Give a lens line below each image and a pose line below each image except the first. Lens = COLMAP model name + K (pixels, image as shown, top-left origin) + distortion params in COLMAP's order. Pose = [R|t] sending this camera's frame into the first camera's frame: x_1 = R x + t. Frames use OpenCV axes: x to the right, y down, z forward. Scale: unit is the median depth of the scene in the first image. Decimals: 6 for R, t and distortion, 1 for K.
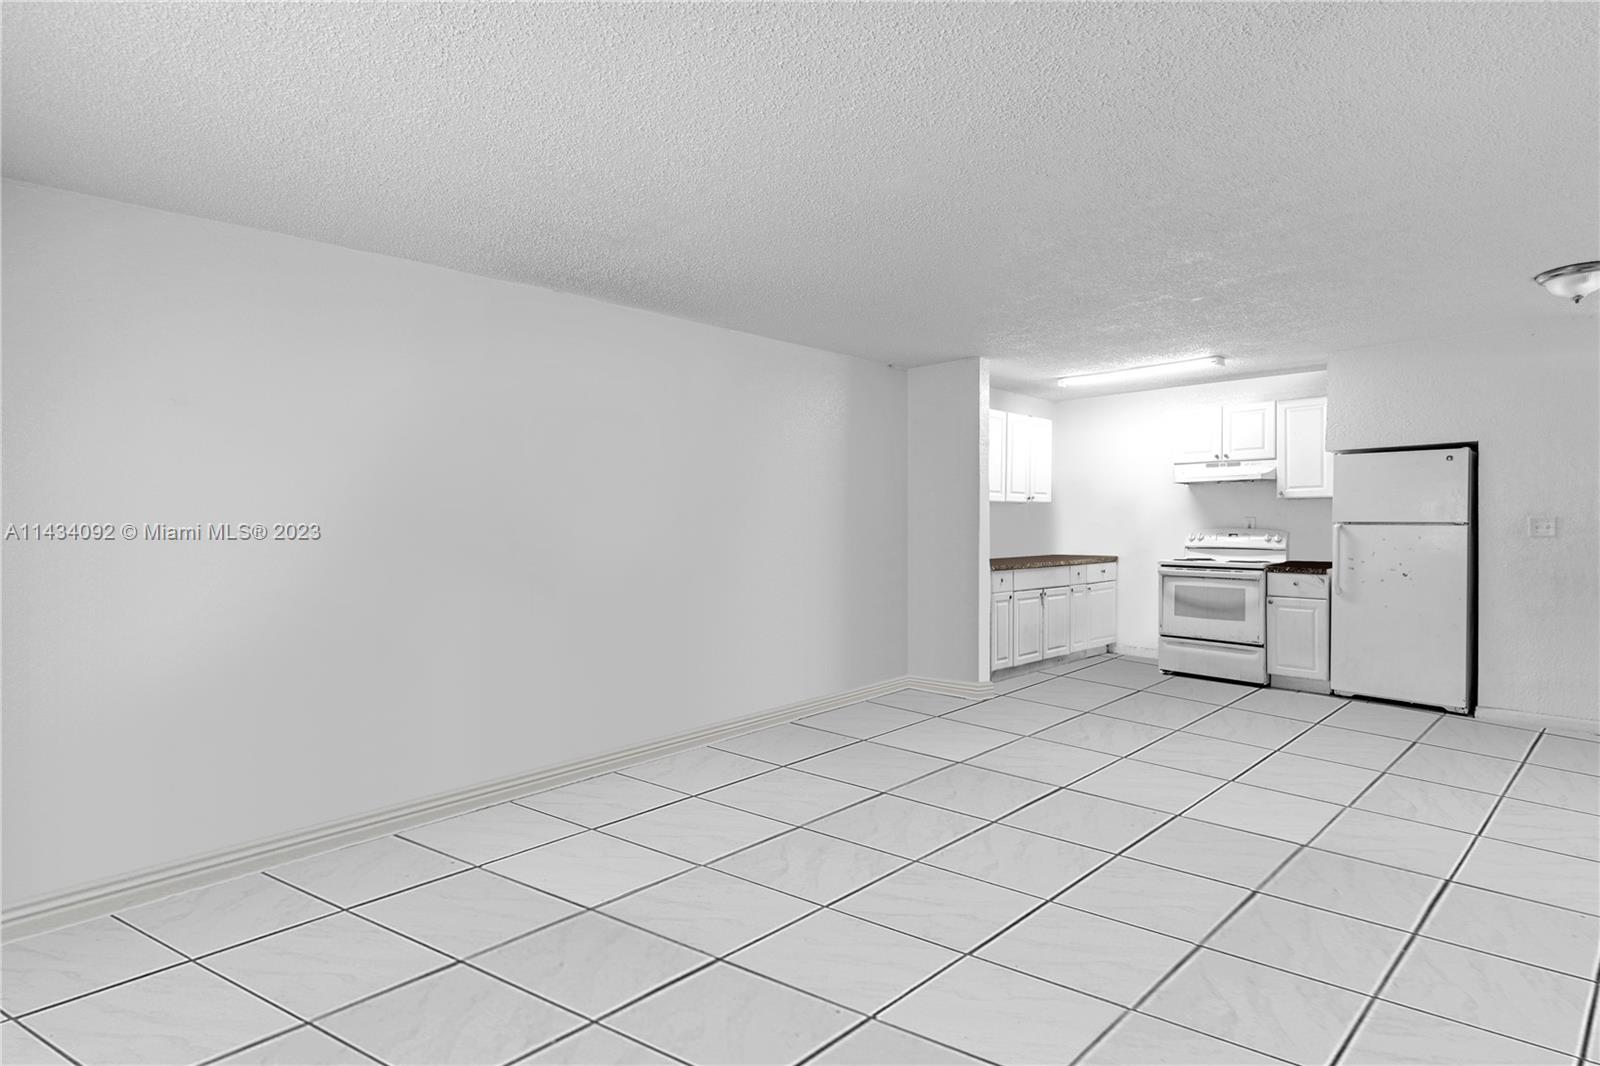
lens RADIAL K [[757.9, 0, 800.0], [0, 757.9, 533.0], [0, 0, 1]] dist [-0.002495, 0.000142]
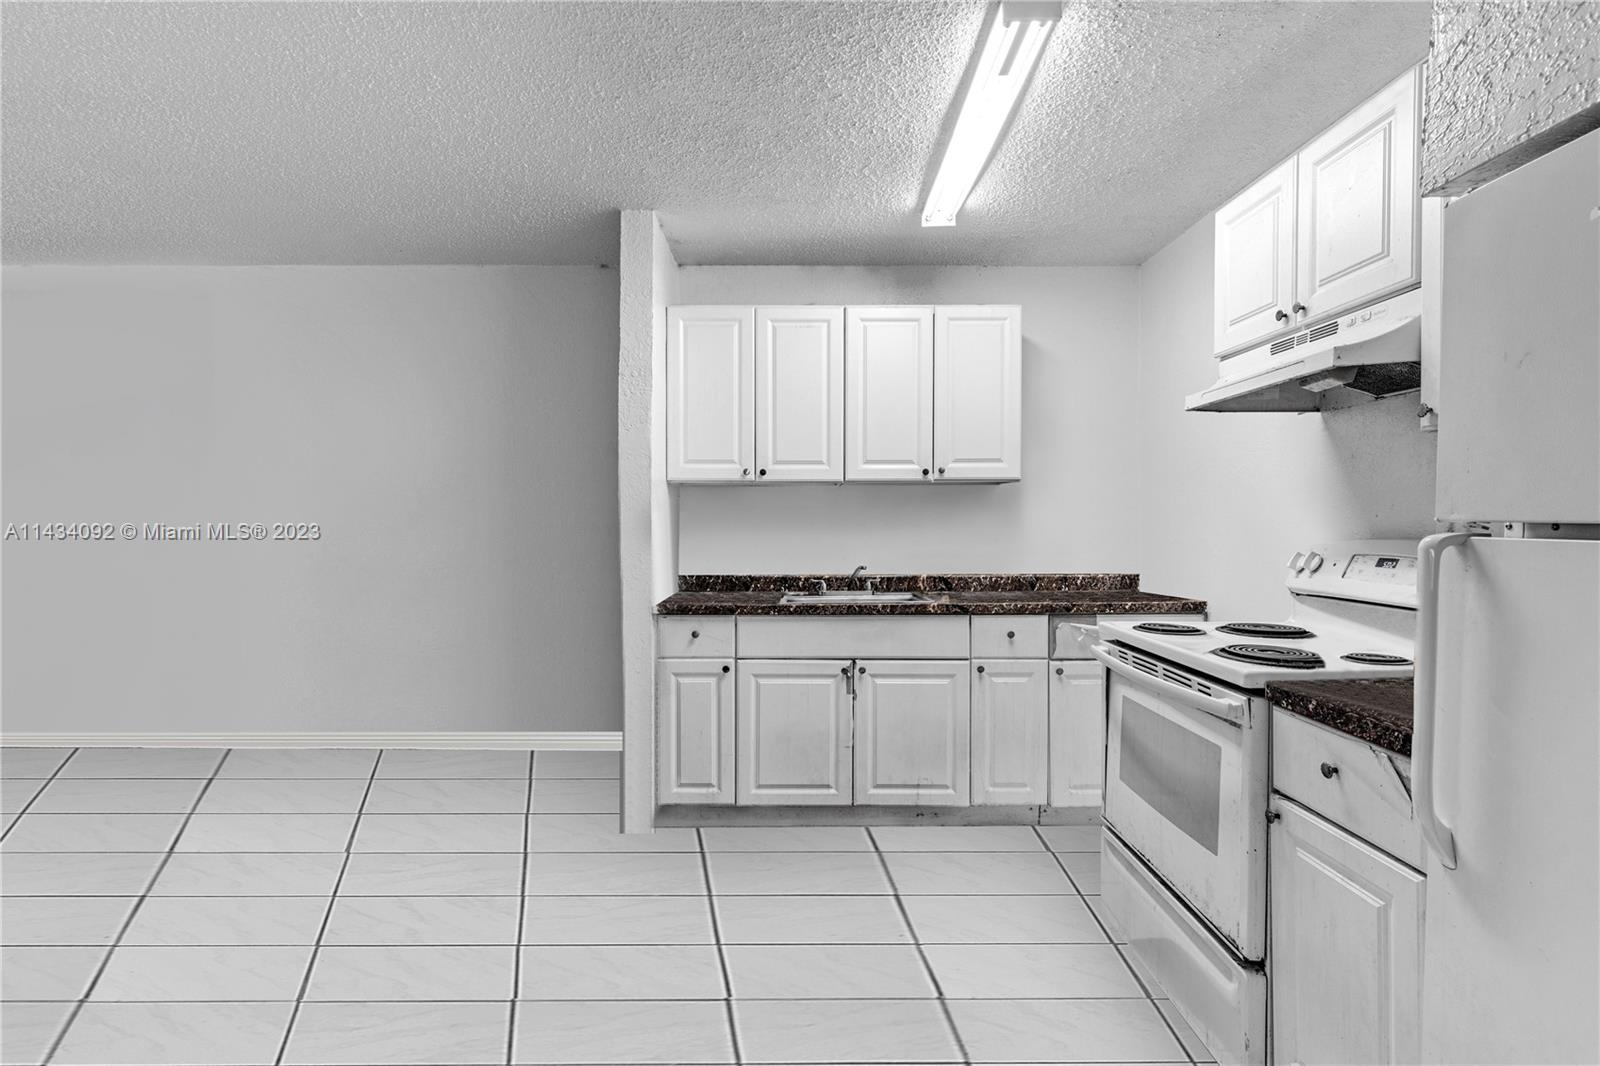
lens RADIAL K [[757.9, 0, 800.0], [0, 757.9, 533.0], [0, 0, 1]] dist [-0.002495, 0.000142]
pose [[0.730553, 0.012170, -0.682748, 0.652666], [-0.007737, 0.999925, 0.009545, -0.011044], [0.682812, -0.001690, 0.730592, 0.656887]]
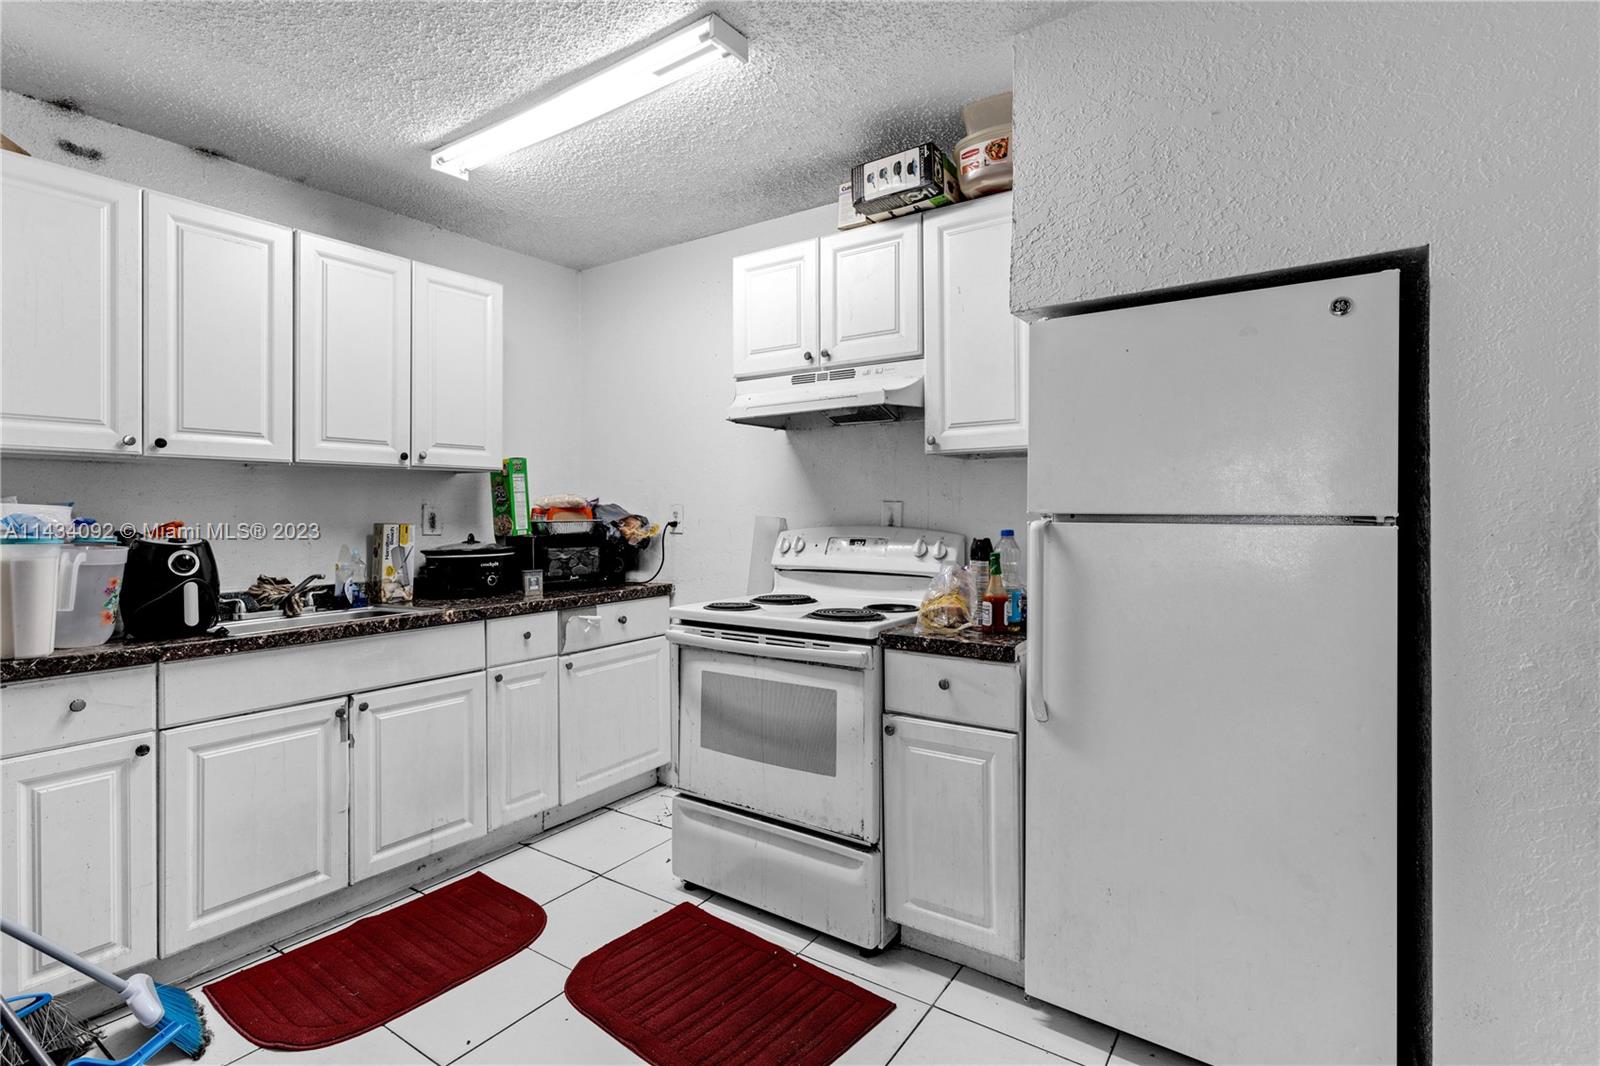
lens RADIAL K [[766.8, 0, 802.6], [0, 766.8, 514.2], [0, 0, 1]] dist [-0.001504, 0.000035]
pose [[0.976804, -0.003678, 0.214102, 0.478557], [0.005138, 0.999967, -0.006262, -0.011562], [-0.214072, 0.007217, 0.976791, 0.615326]]
